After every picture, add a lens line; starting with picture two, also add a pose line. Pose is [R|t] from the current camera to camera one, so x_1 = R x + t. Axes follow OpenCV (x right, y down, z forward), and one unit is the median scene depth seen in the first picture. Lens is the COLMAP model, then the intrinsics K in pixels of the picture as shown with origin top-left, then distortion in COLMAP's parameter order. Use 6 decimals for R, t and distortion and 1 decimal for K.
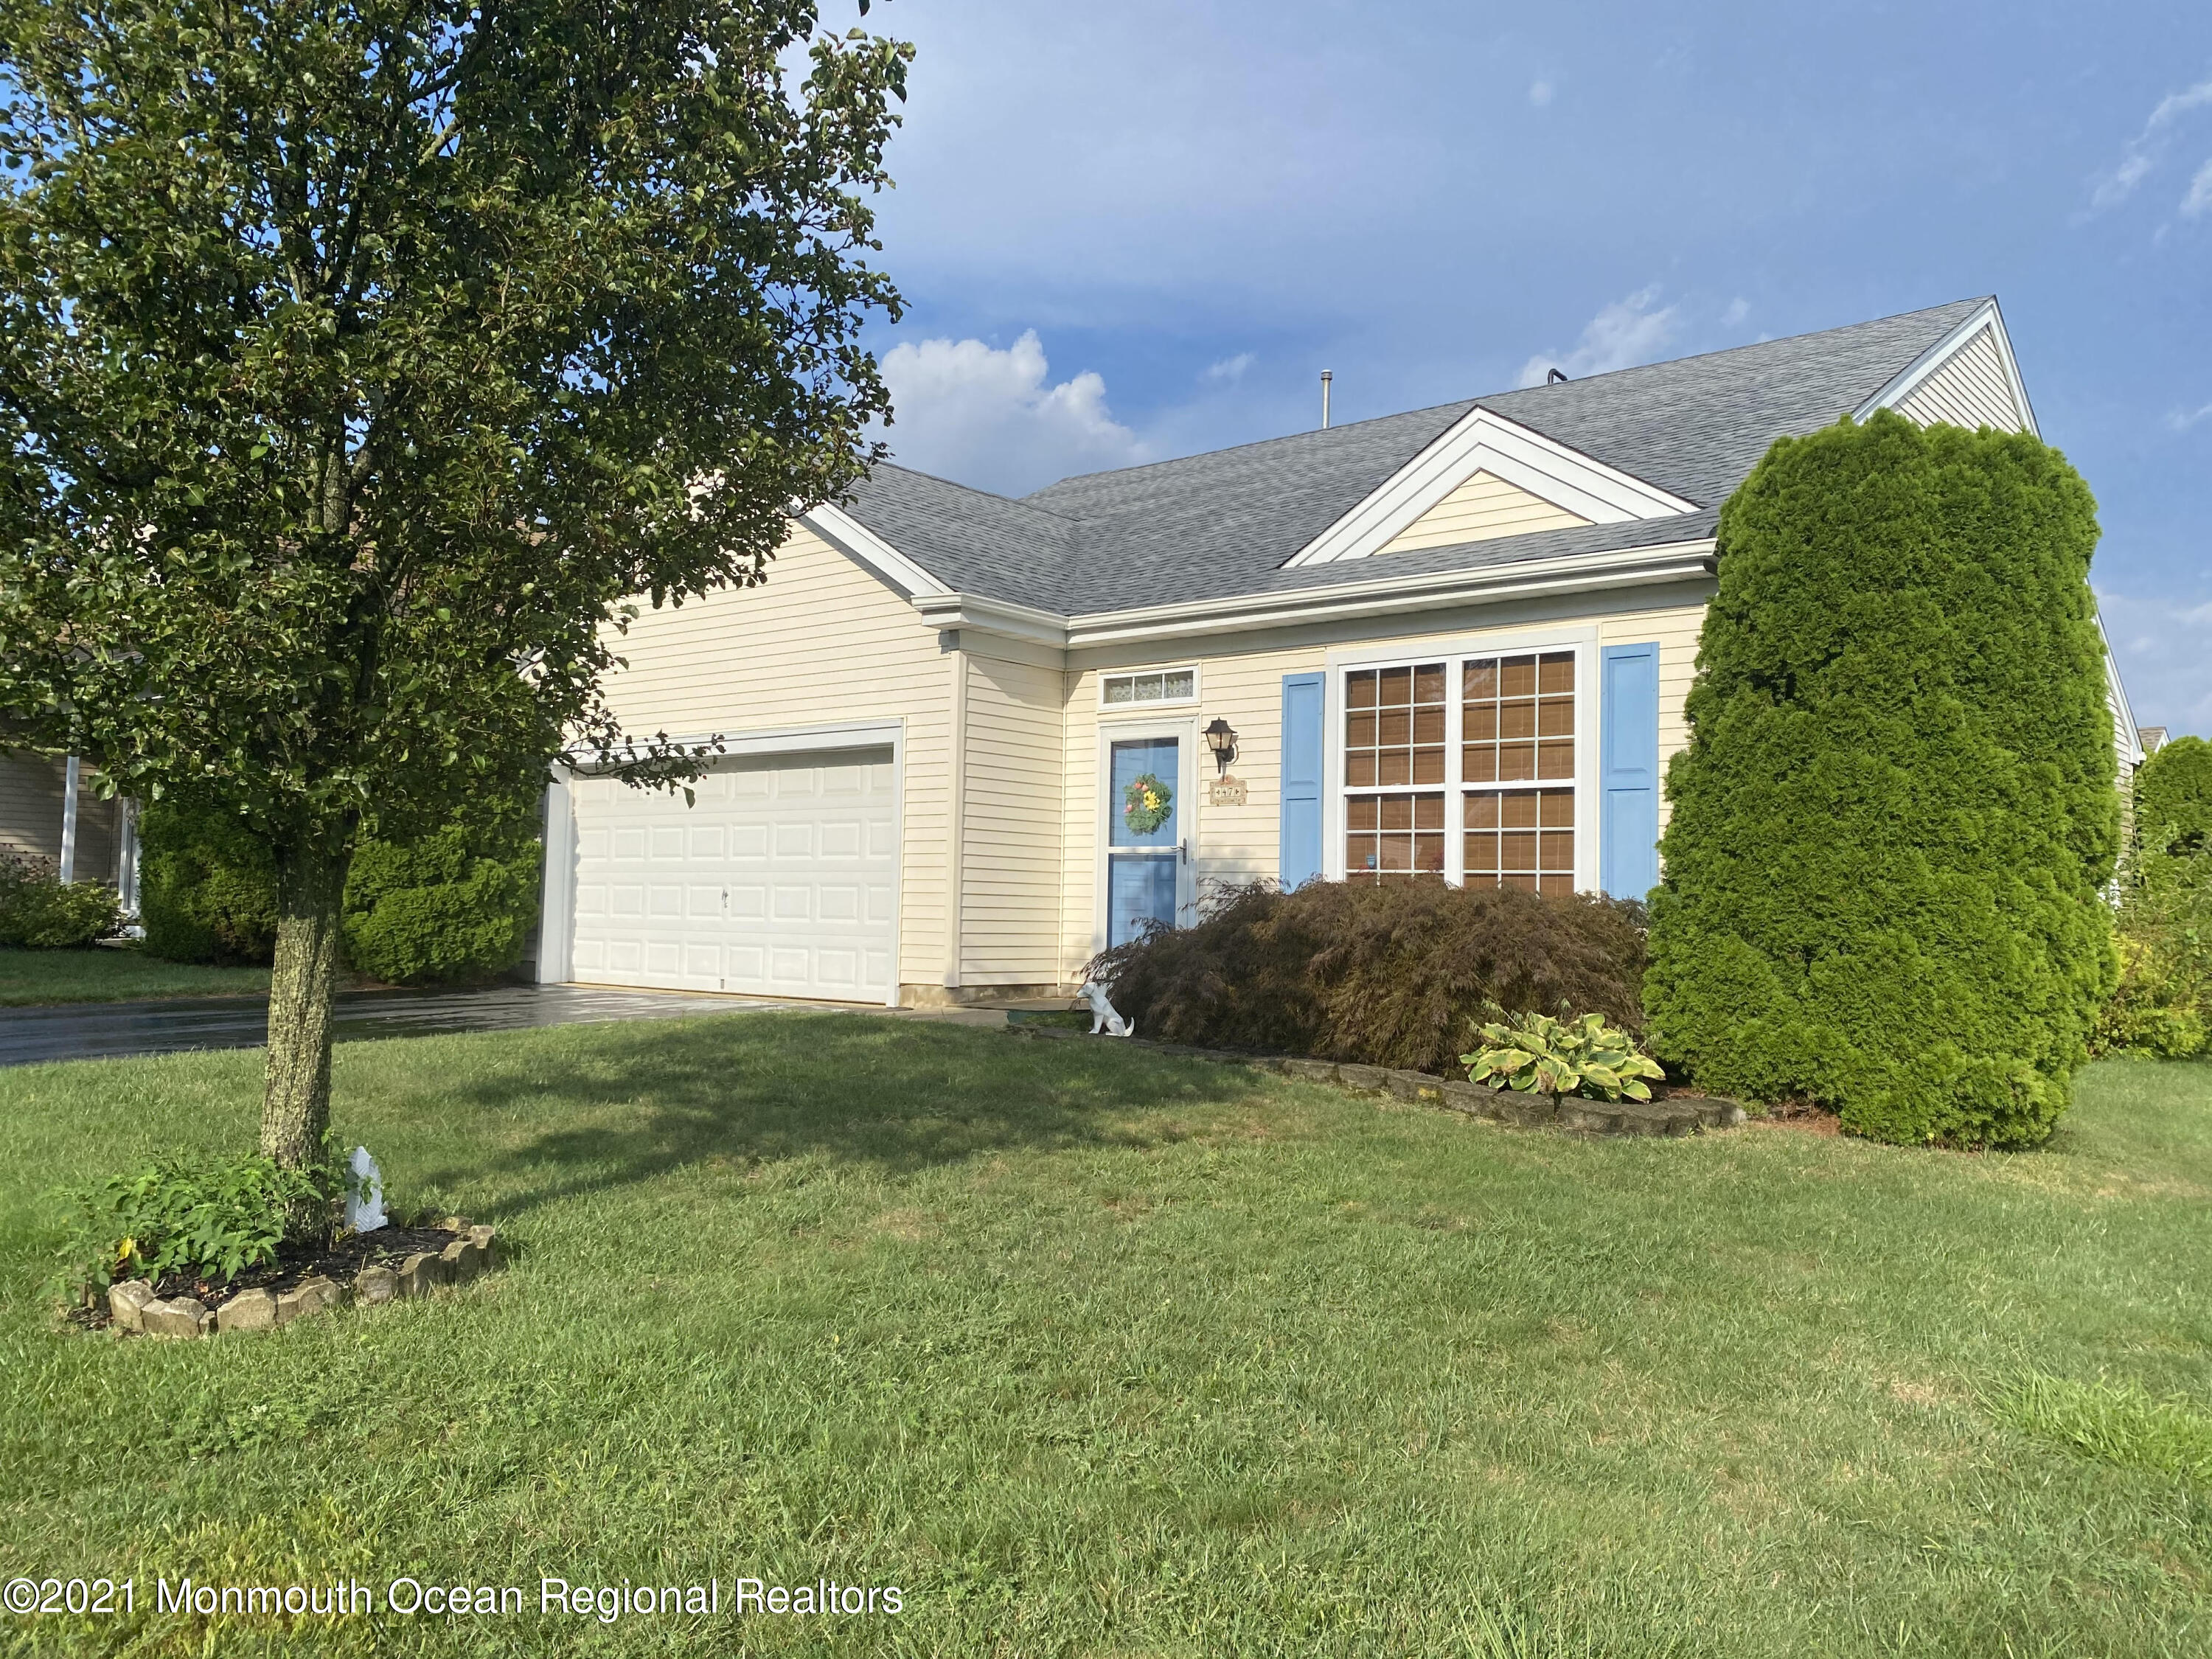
lens RADIAL K [[1700.1, 0, 1069.5], [0, 1700.1, 830.0], [0, 0, 1]] dist [0.093868, -0.009951]
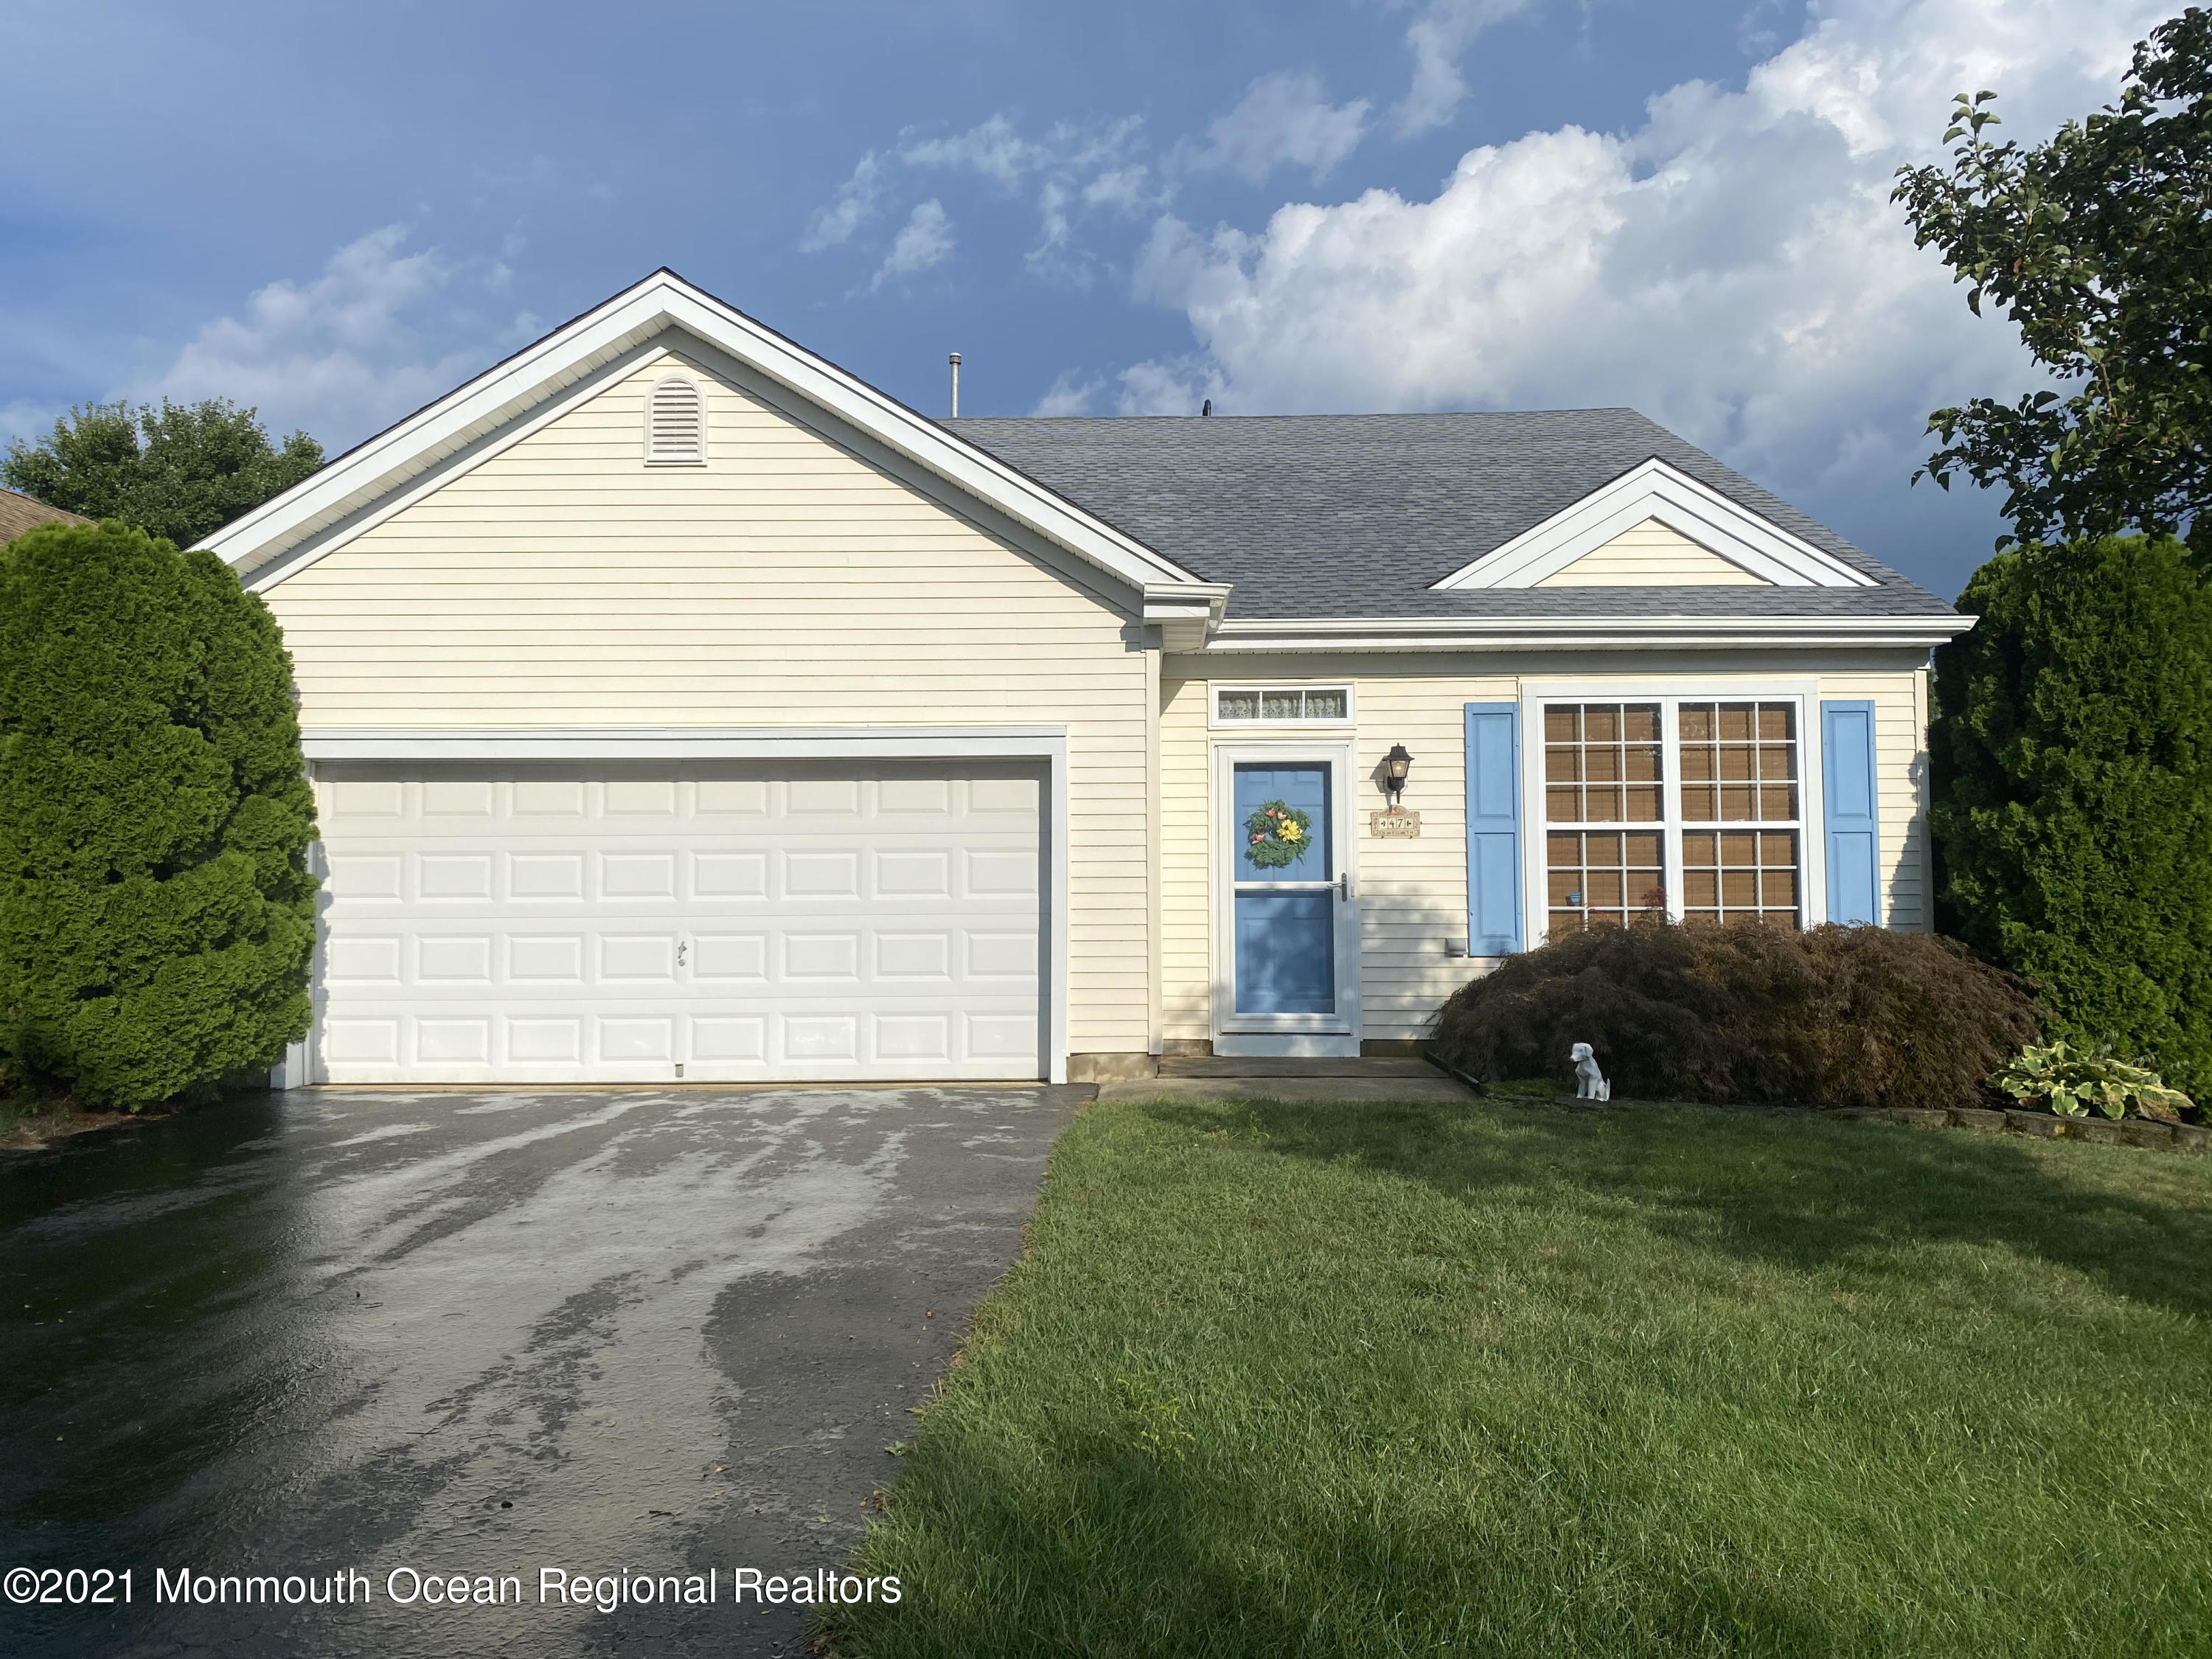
lens RADIAL K [[1700.1, 0, 1069.5], [0, 1700.1, 830.0], [0, 0, 1]] dist [0.093868, -0.009951]
pose [[0.765803, 0.010378, 0.642991, -0.681005], [-0.009858, 0.999942, -0.004397, -0.013591], [-0.643000, -0.002971, 0.765861, 0.420910]]
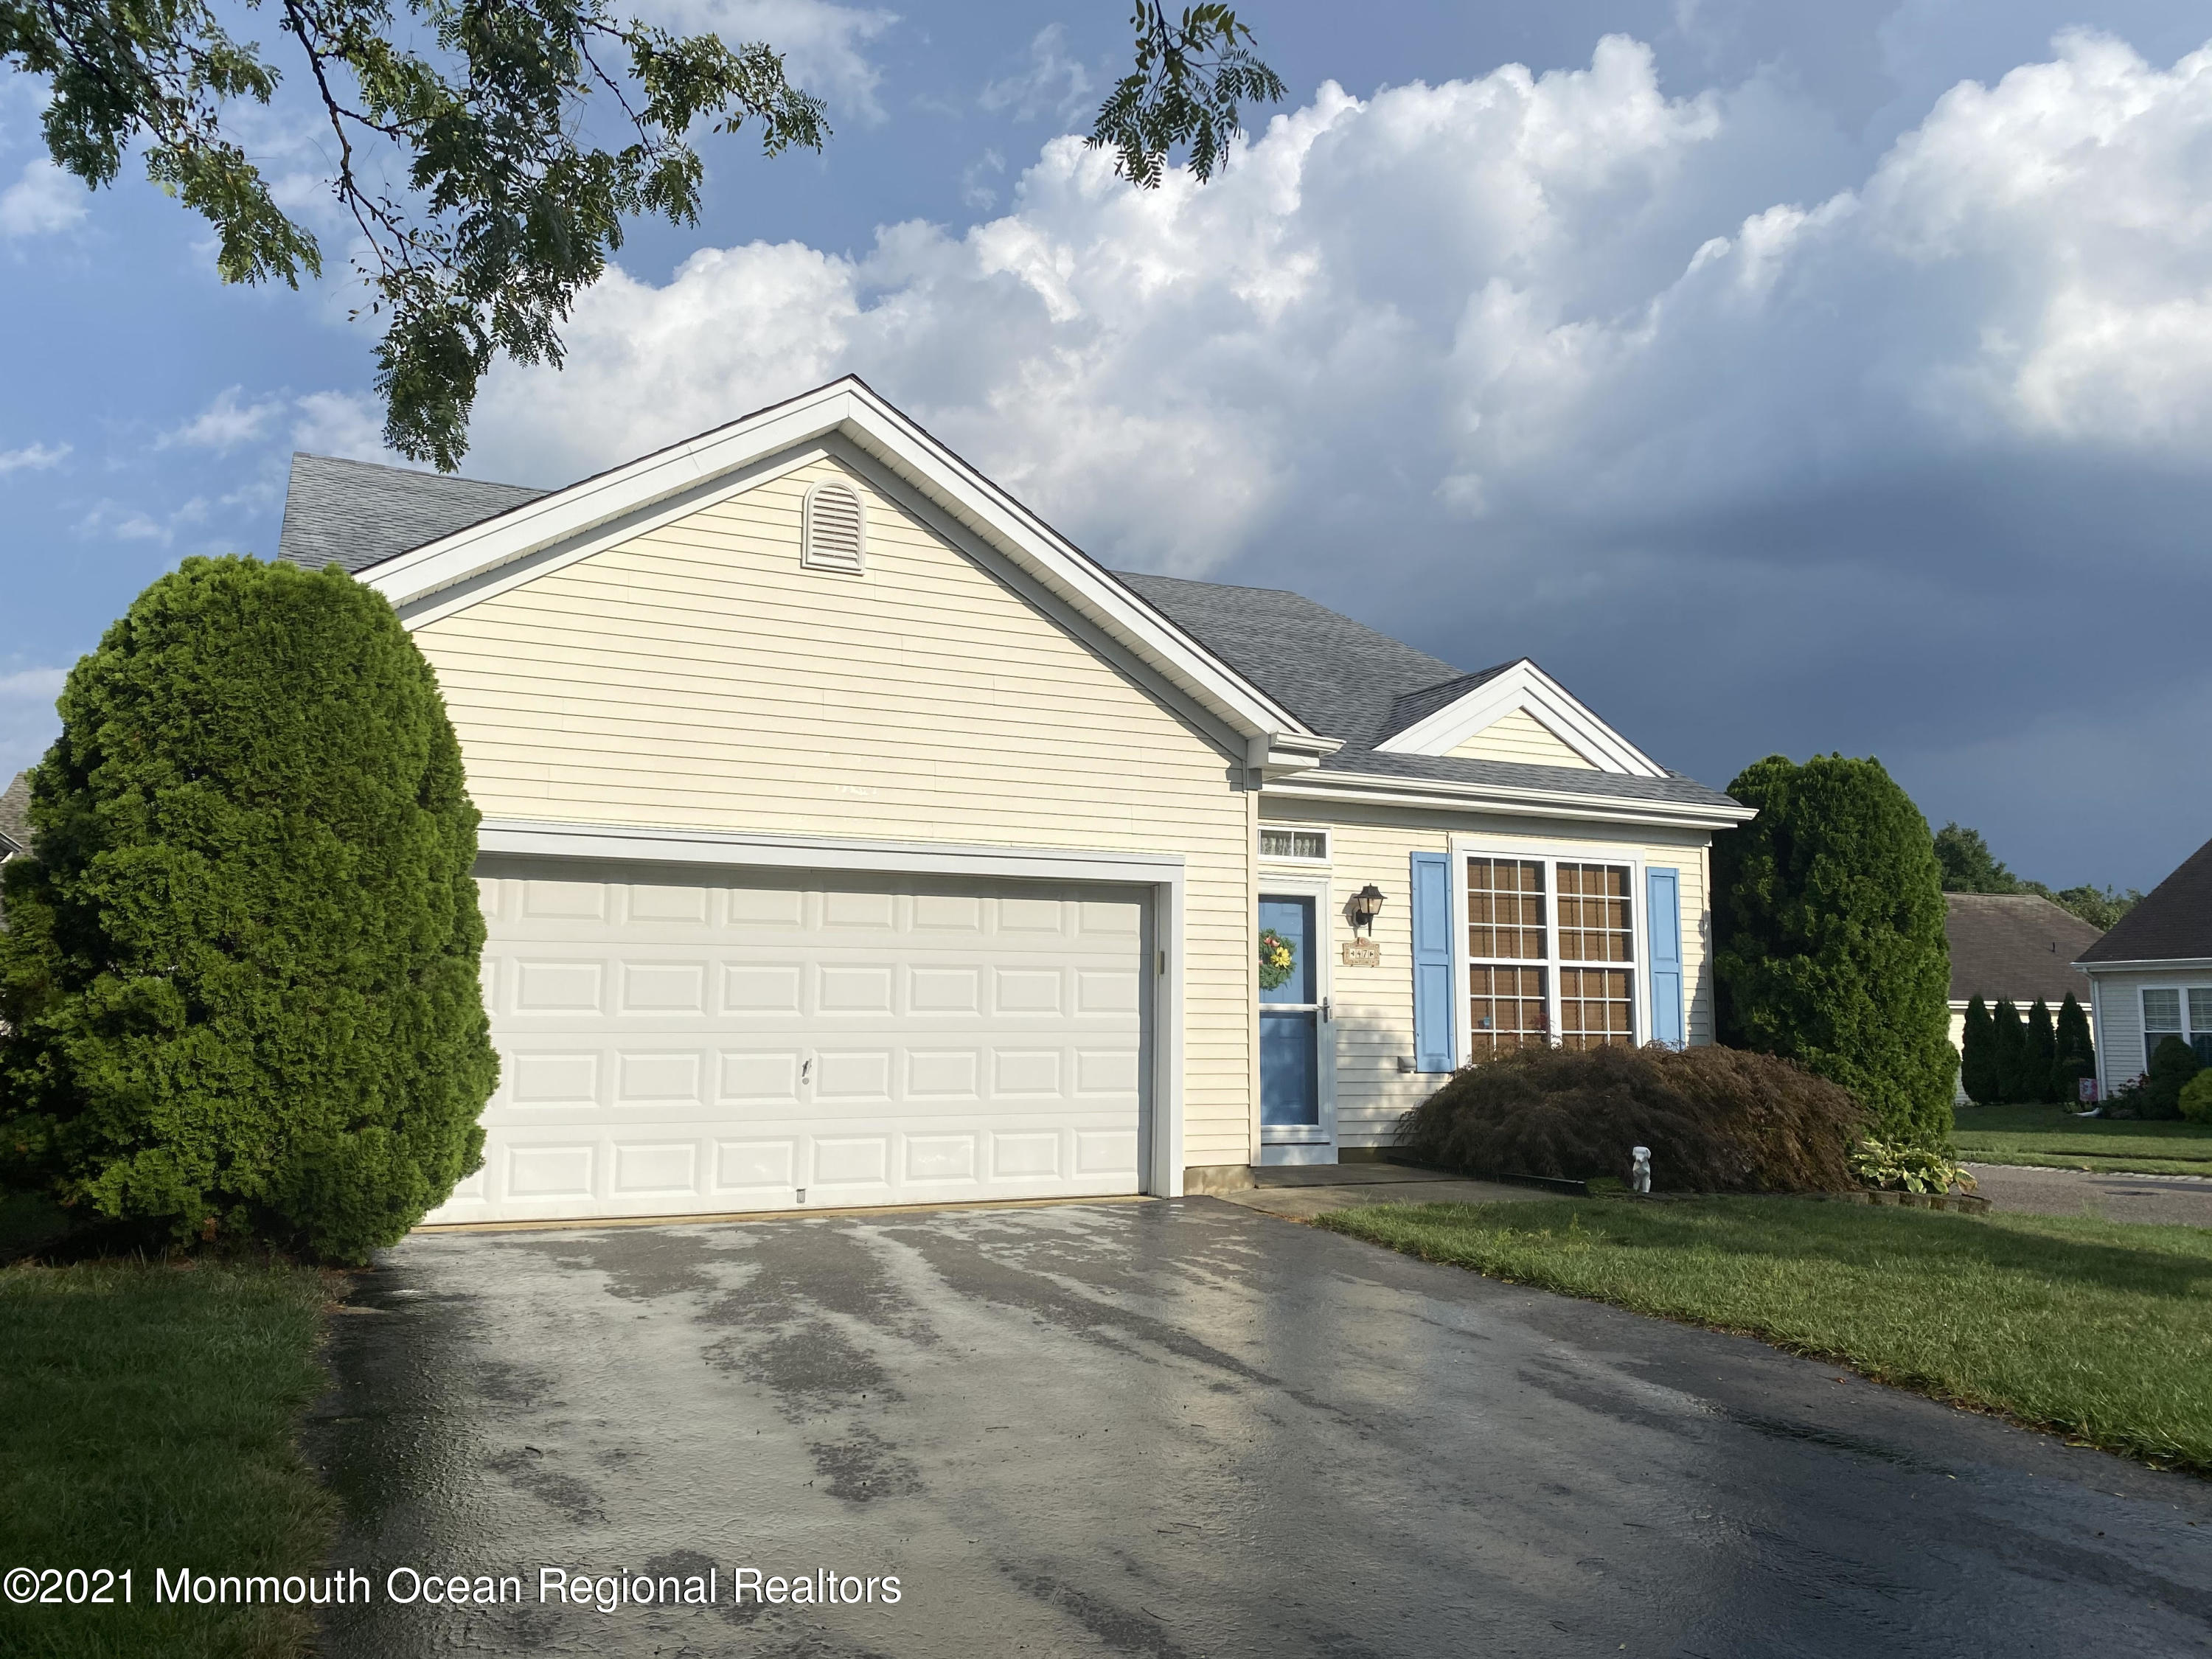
lens RADIAL K [[1700.1, 0, 1069.5], [0, 1700.1, 830.0], [0, 0, 1]] dist [0.093868, -0.009951]
pose [[0.402550, 0.088902, 0.911071, -1.004080], [-0.038233, 0.996037, -0.080300, -0.007520], [-0.914599, -0.002509, 0.404354, 0.778839]]
